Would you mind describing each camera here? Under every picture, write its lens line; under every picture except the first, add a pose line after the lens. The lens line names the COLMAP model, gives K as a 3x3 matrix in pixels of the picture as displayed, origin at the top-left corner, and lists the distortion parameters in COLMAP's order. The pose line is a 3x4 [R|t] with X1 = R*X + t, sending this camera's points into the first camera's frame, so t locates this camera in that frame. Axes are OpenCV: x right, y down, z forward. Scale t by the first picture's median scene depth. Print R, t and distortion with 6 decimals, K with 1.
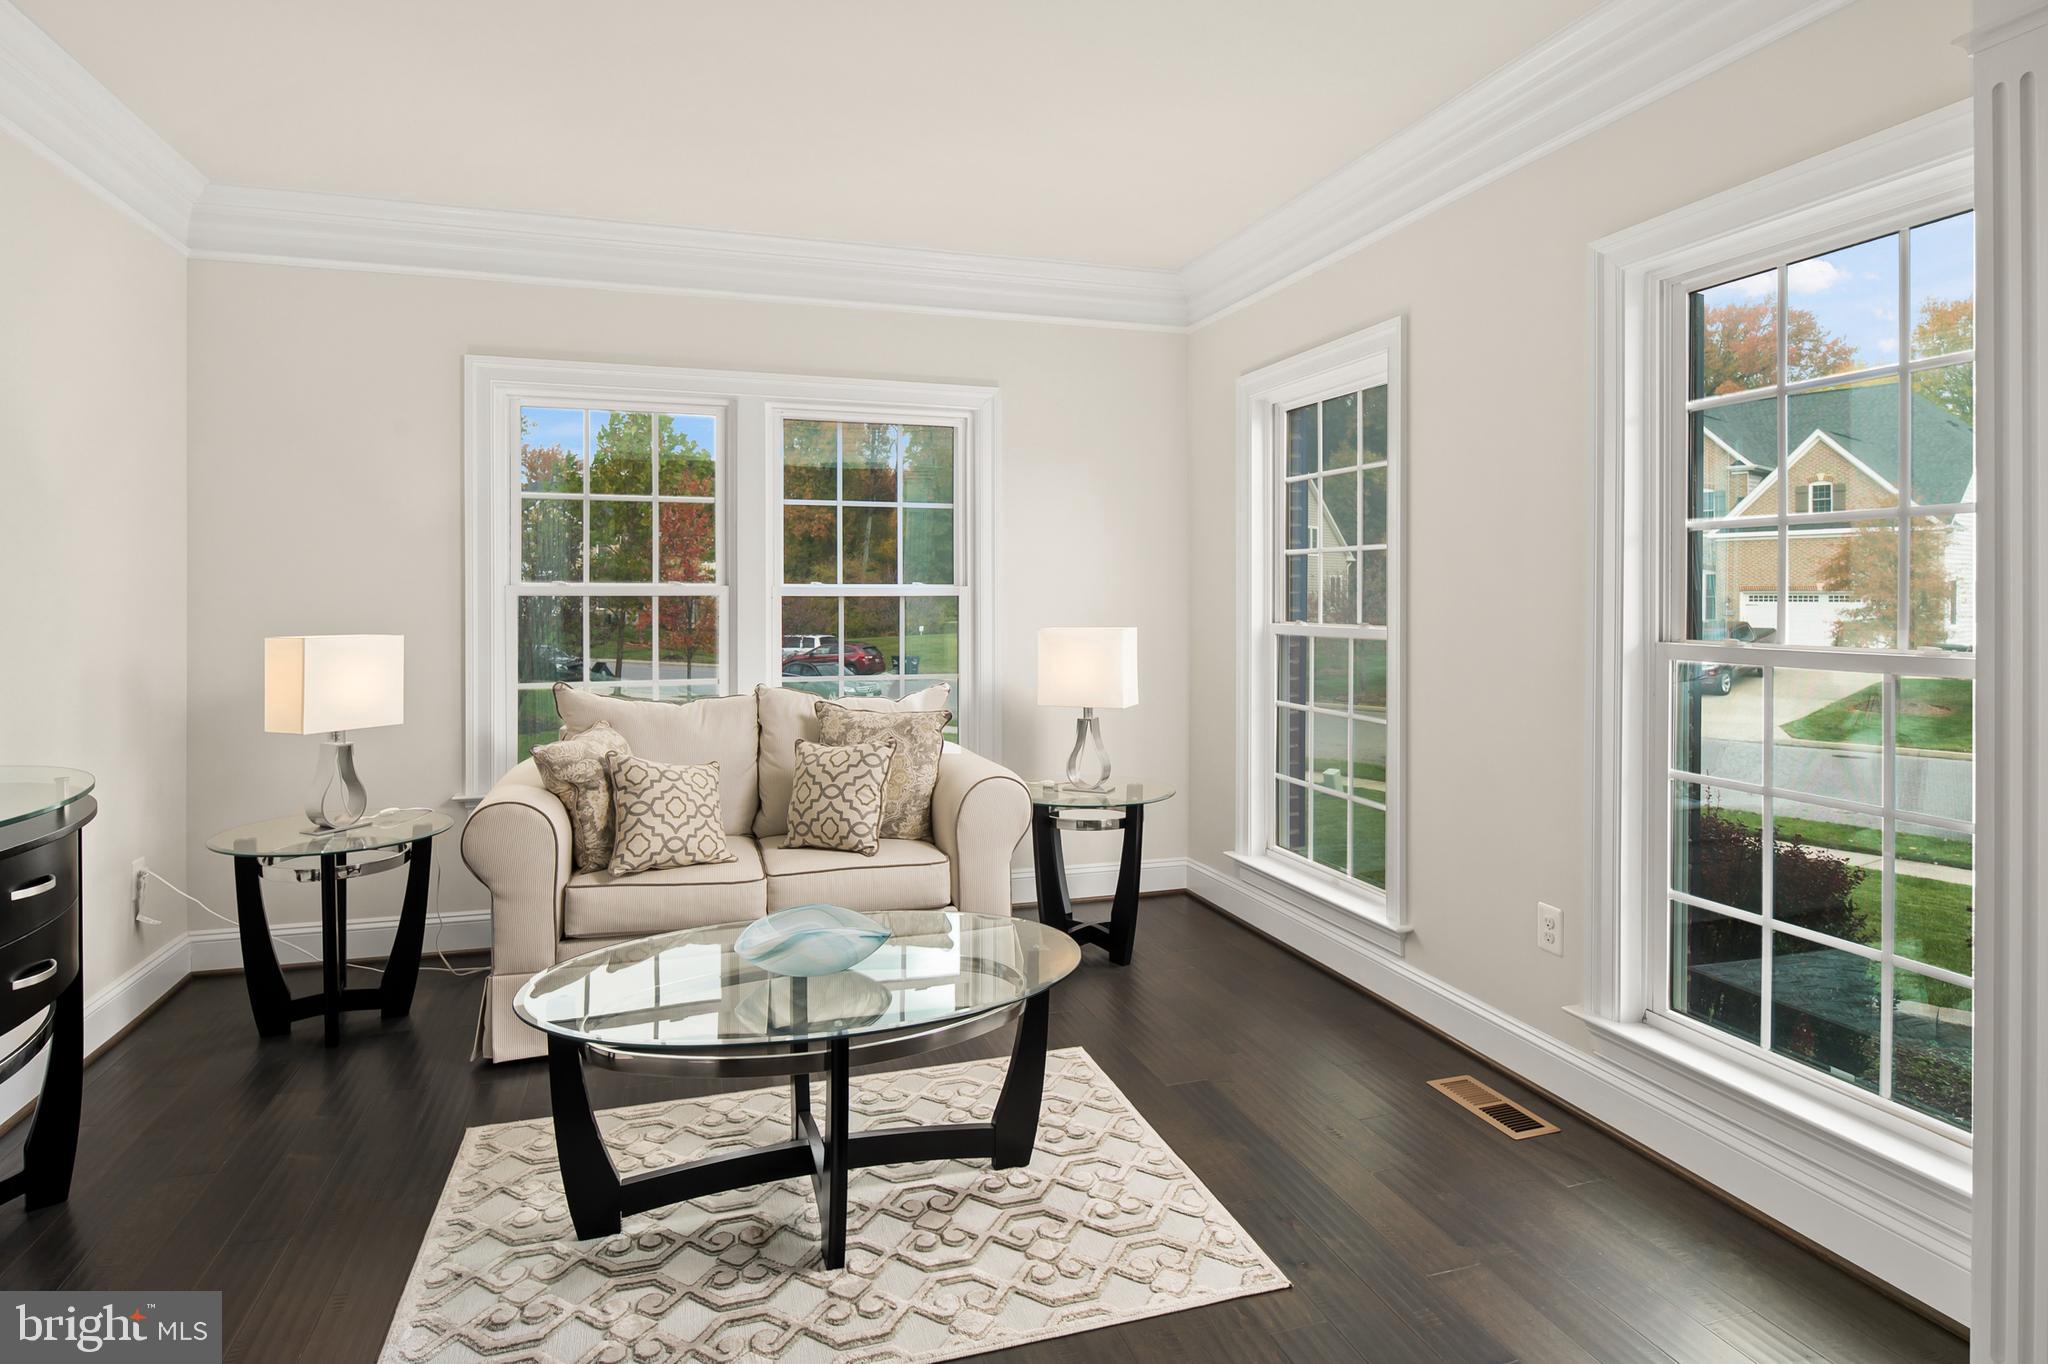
lens RADIAL K [[1117.0, 0, 1023.2], [0, 1117.0, 607.3], [0, 0, 1]] dist [0.000134, -0.001038]
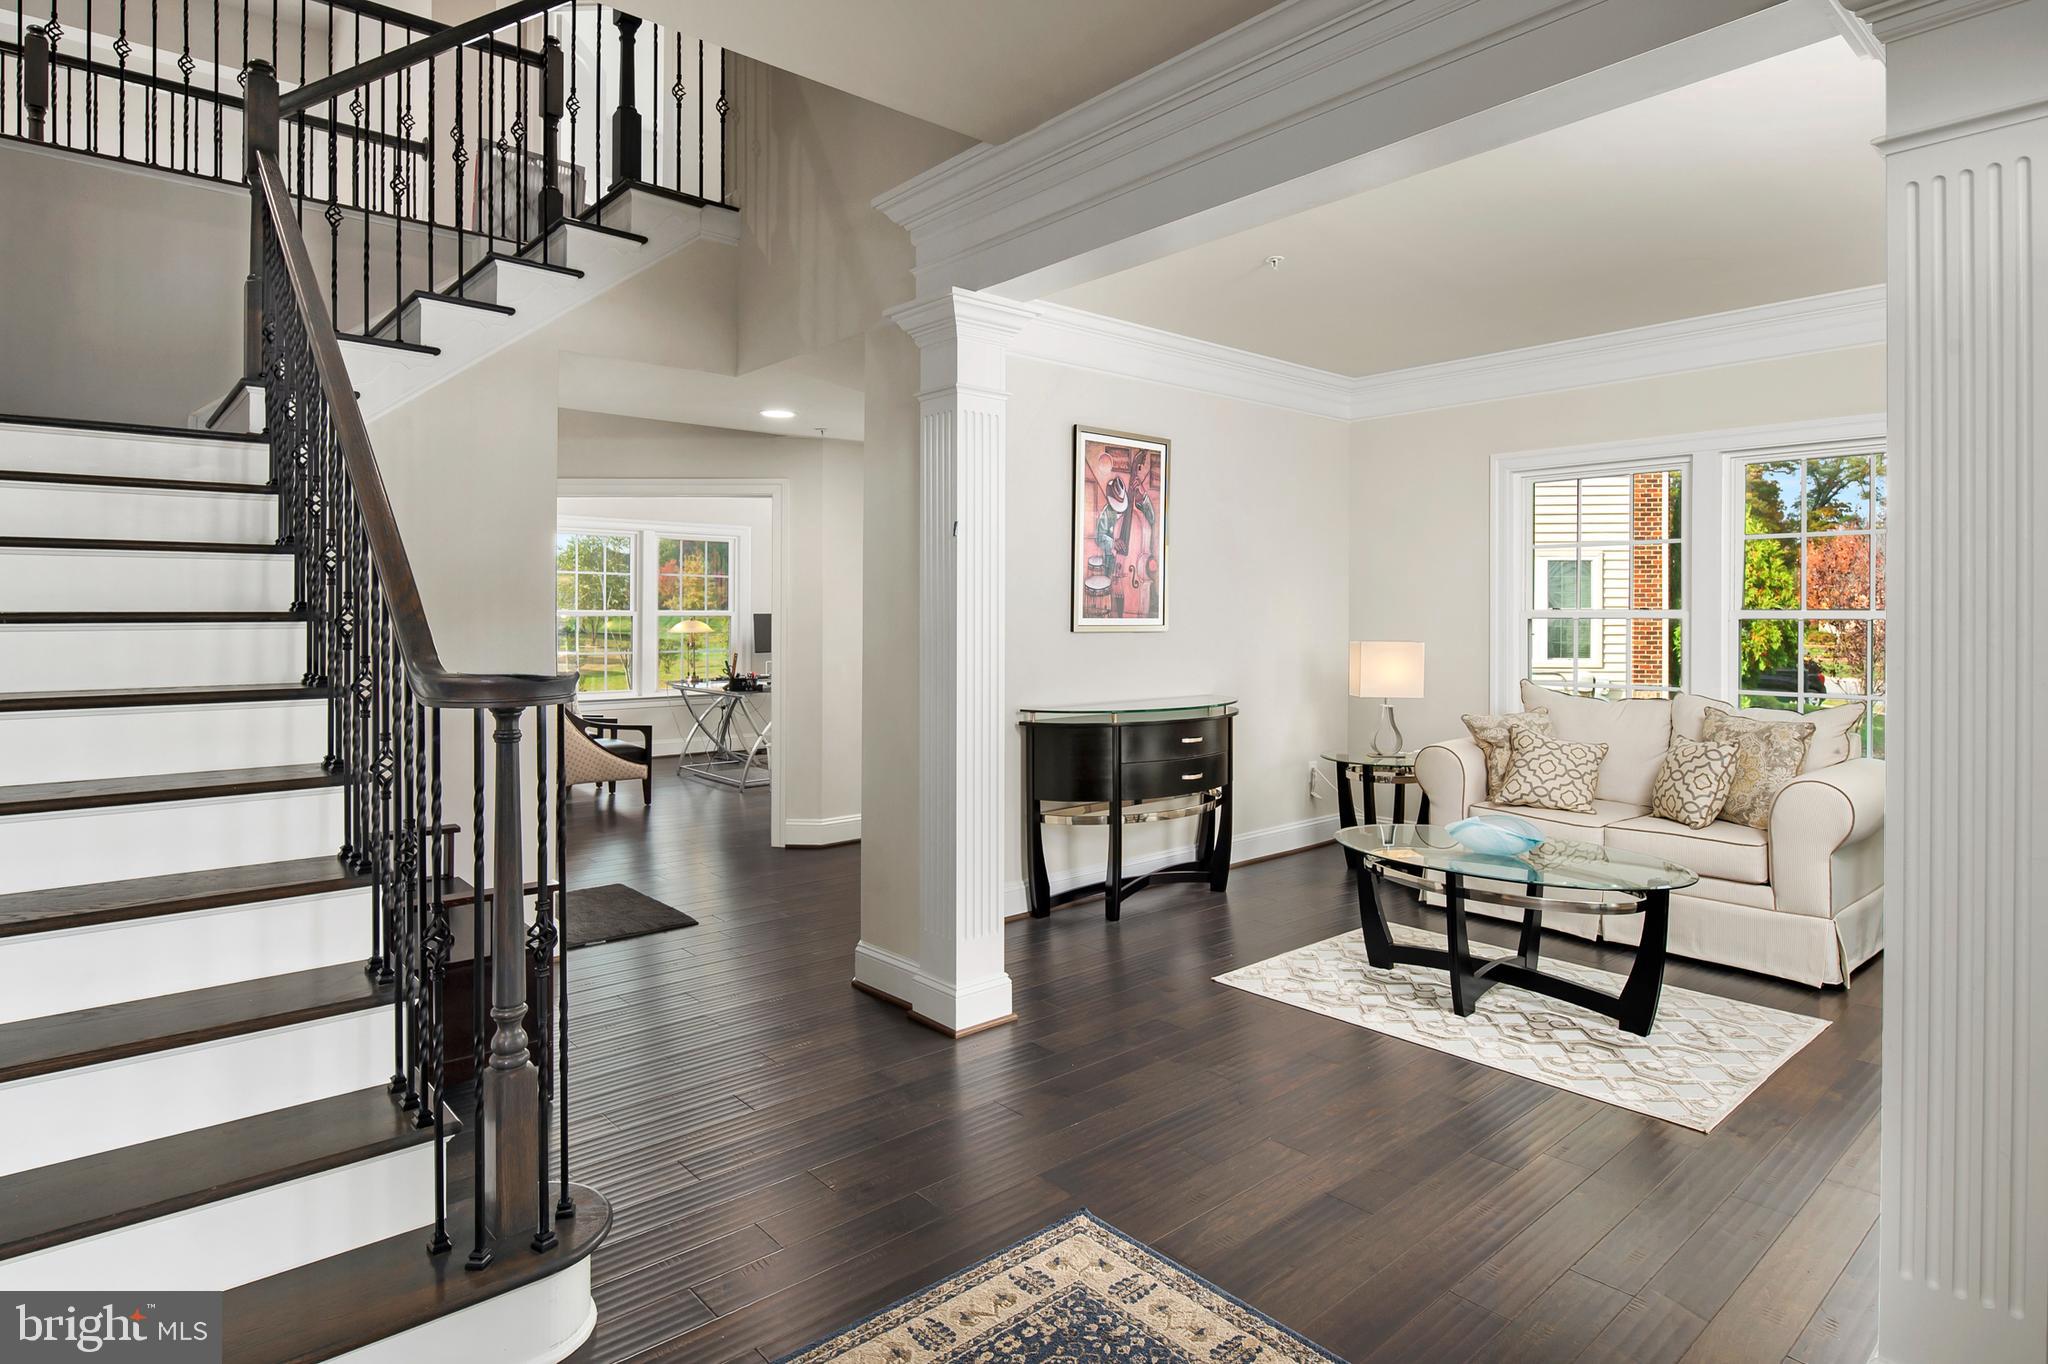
lens RADIAL K [[1117.0, 0, 1023.2], [0, 1117.0, 607.3], [0, 0, 1]] dist [0.000134, -0.001038]
pose [[0.408222, -0.004437, -0.912872, 0.729644], [-0.009678, 0.999911, -0.009188, -0.006208], [0.912832, 0.012585, 0.408142, -0.203341]]
